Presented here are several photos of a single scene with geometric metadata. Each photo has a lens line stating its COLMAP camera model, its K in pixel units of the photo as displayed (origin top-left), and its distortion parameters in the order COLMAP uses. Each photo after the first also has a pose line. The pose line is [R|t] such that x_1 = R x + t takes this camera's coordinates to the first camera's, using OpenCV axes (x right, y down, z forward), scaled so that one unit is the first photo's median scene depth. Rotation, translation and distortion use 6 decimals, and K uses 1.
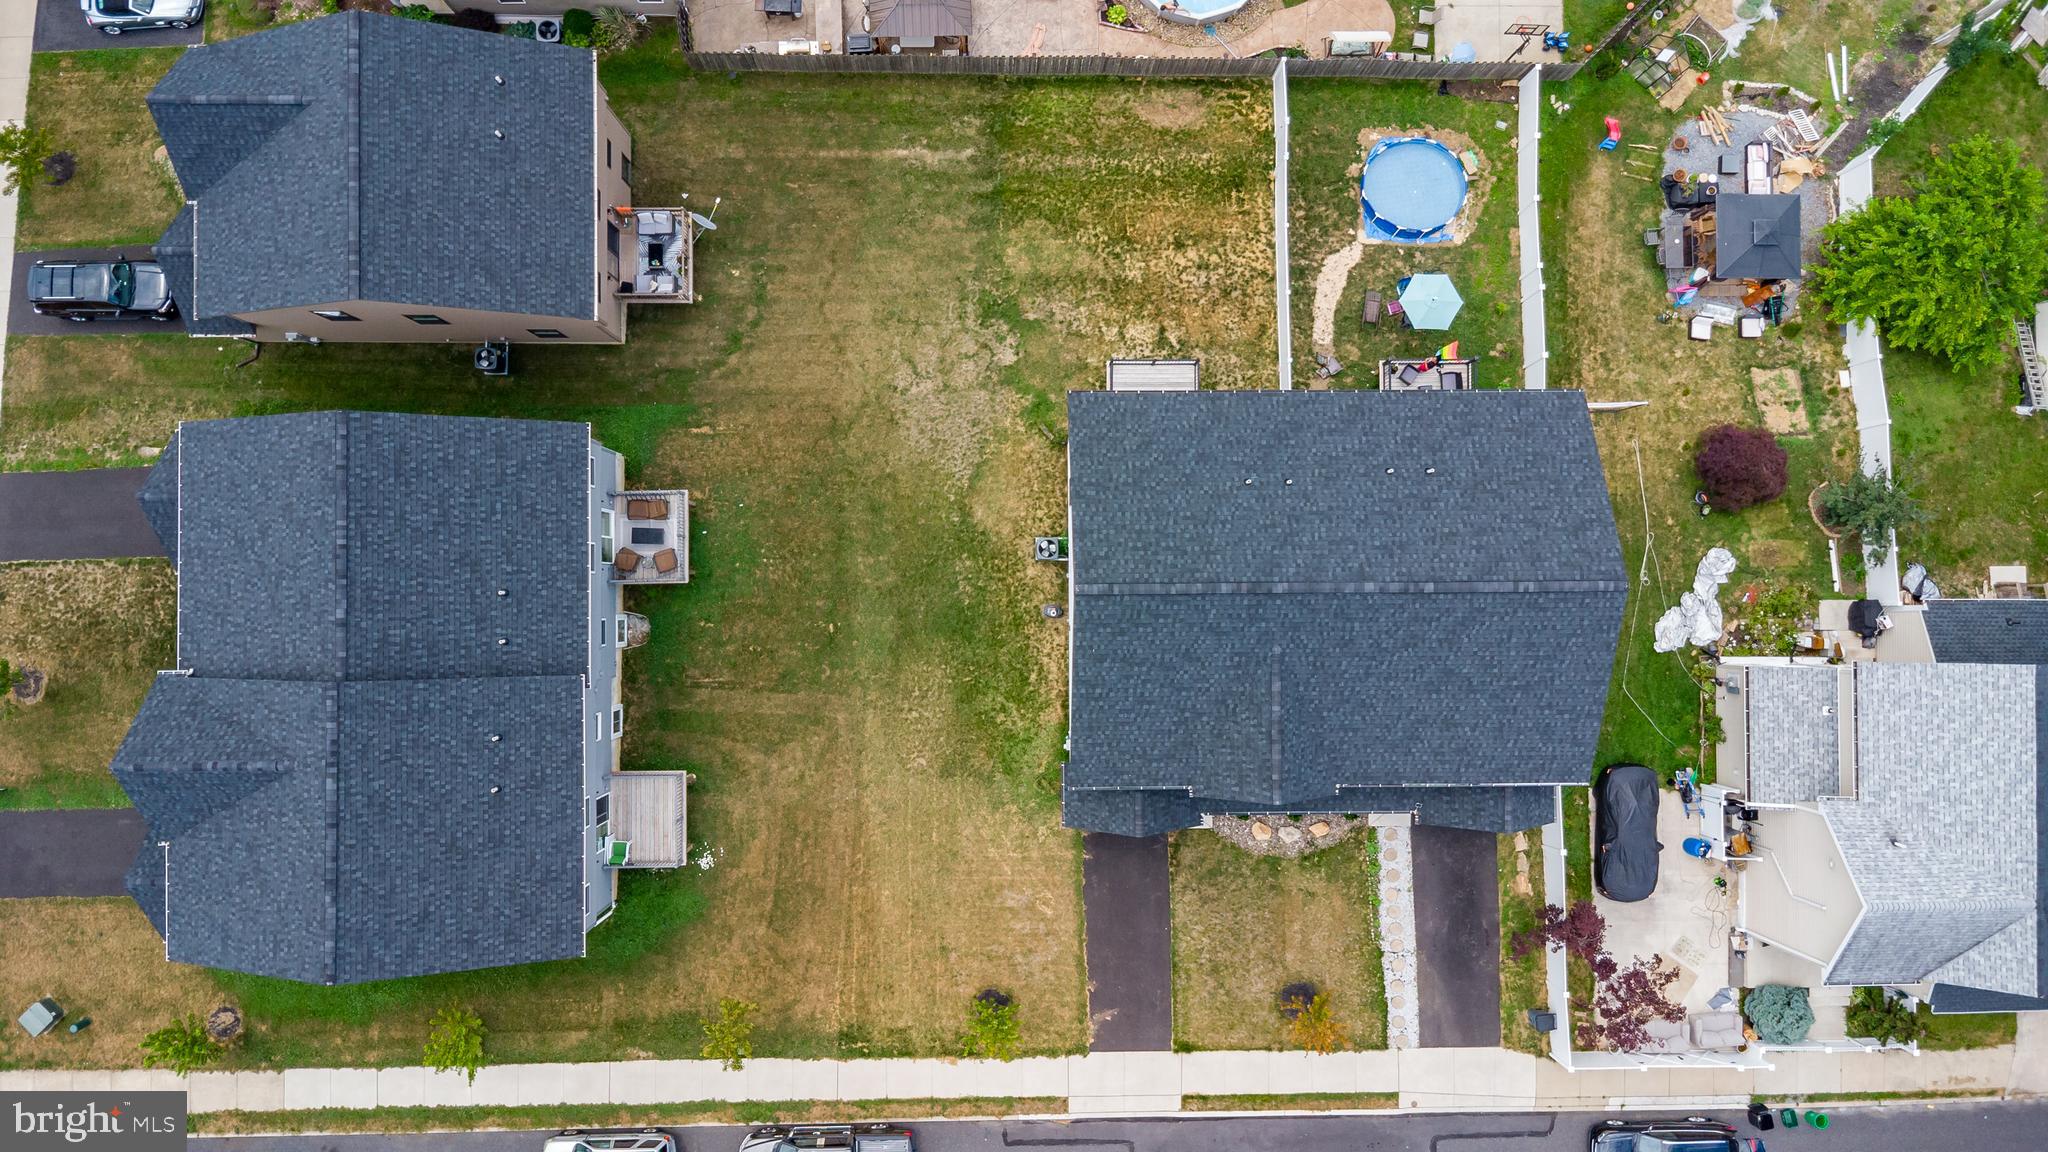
lens RADIAL K [[1479.4, 0, 1025.2], [0, 1479.4, 579.5], [0, 0, 1]] dist [0.032282, -0.033827]
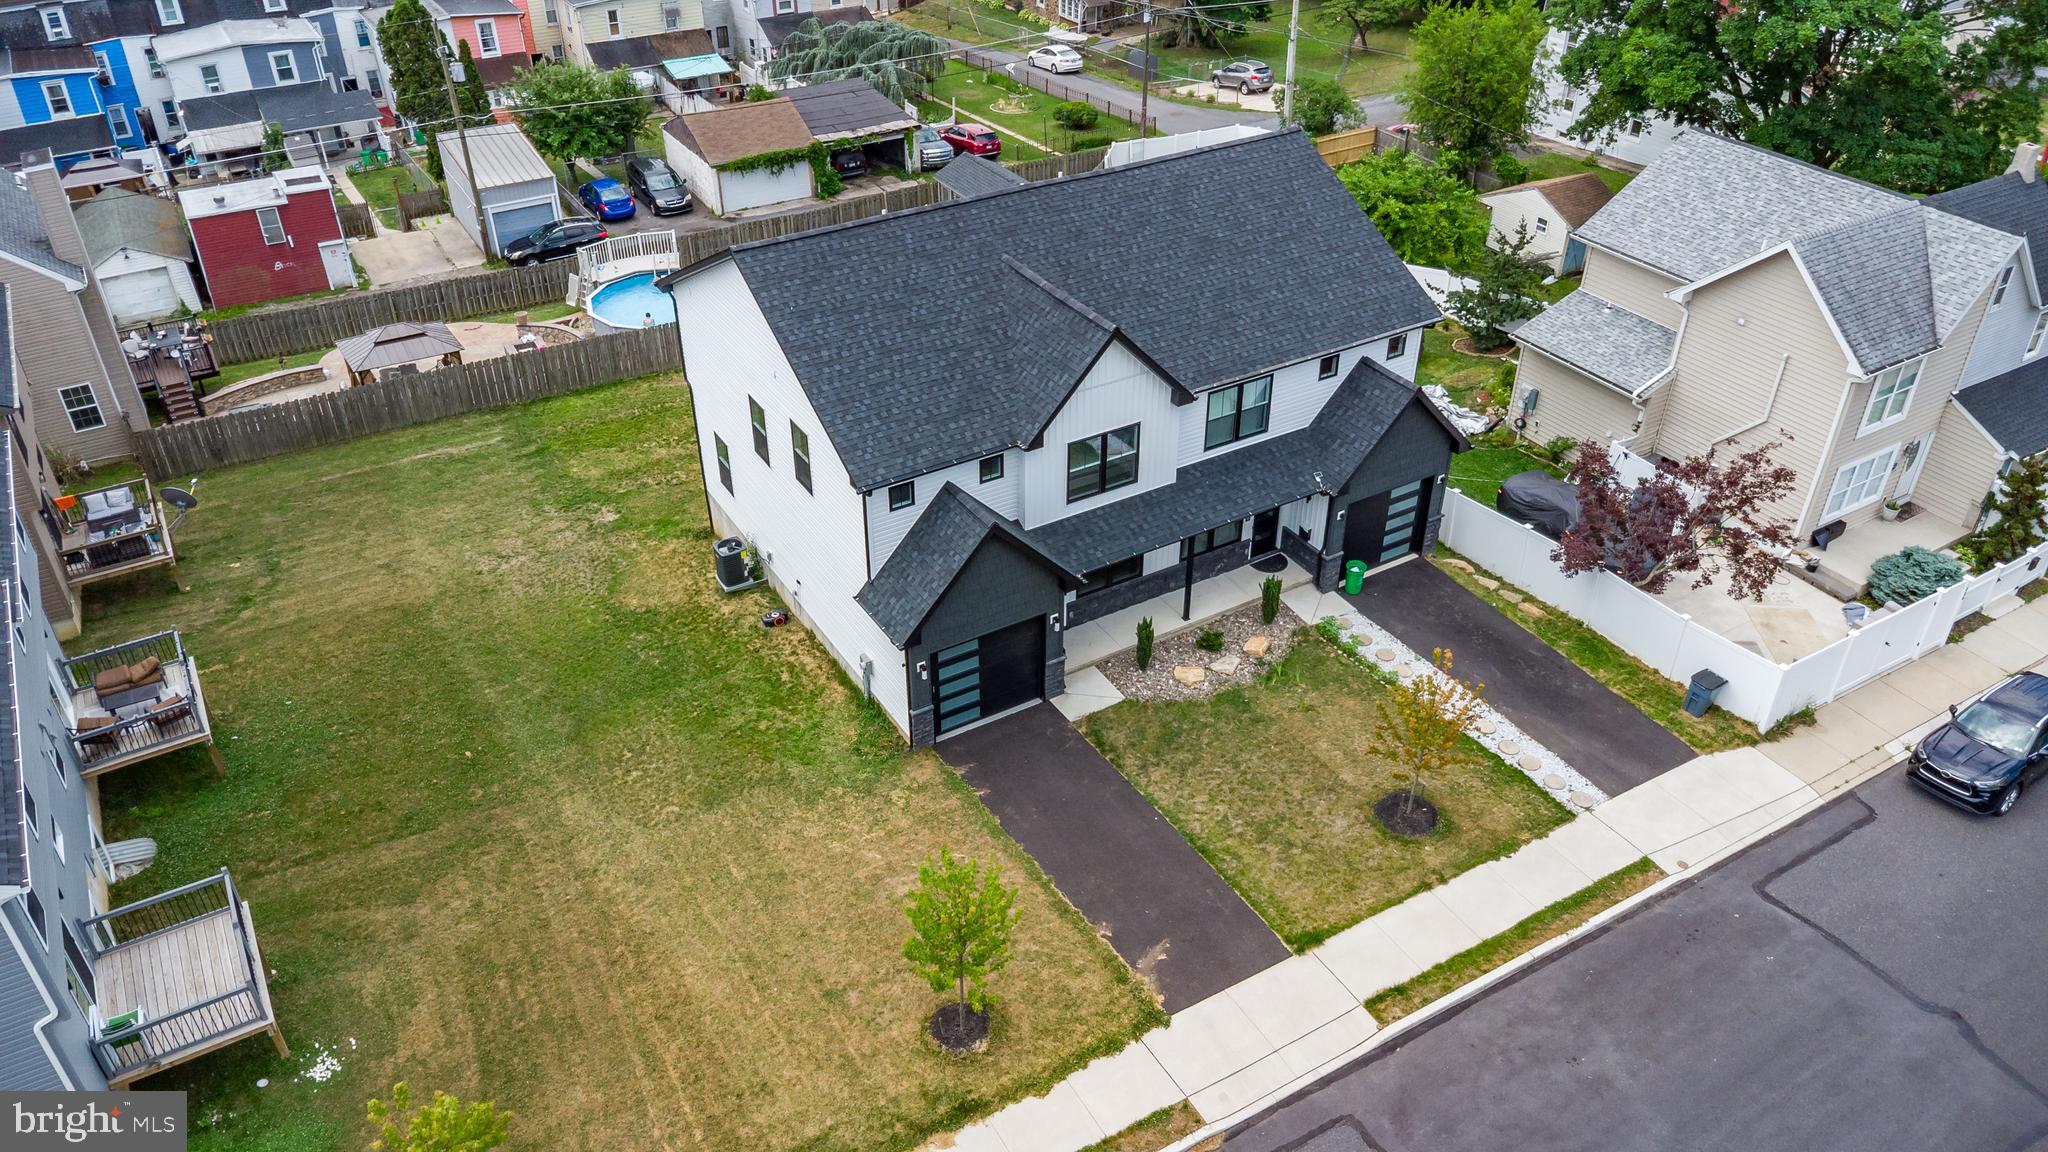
lens RADIAL K [[1482.0, 0, 1023.9], [0, 1482.0, 582.2], [0, 0, 1]] dist [0.026913, -0.029651]
pose [[0.860064, -0.306247, 0.408047, -0.165221], [0.510038, 0.496902, -0.702103, 0.578178], [0.012257, 0.811974, 0.583565, 0.568419]]
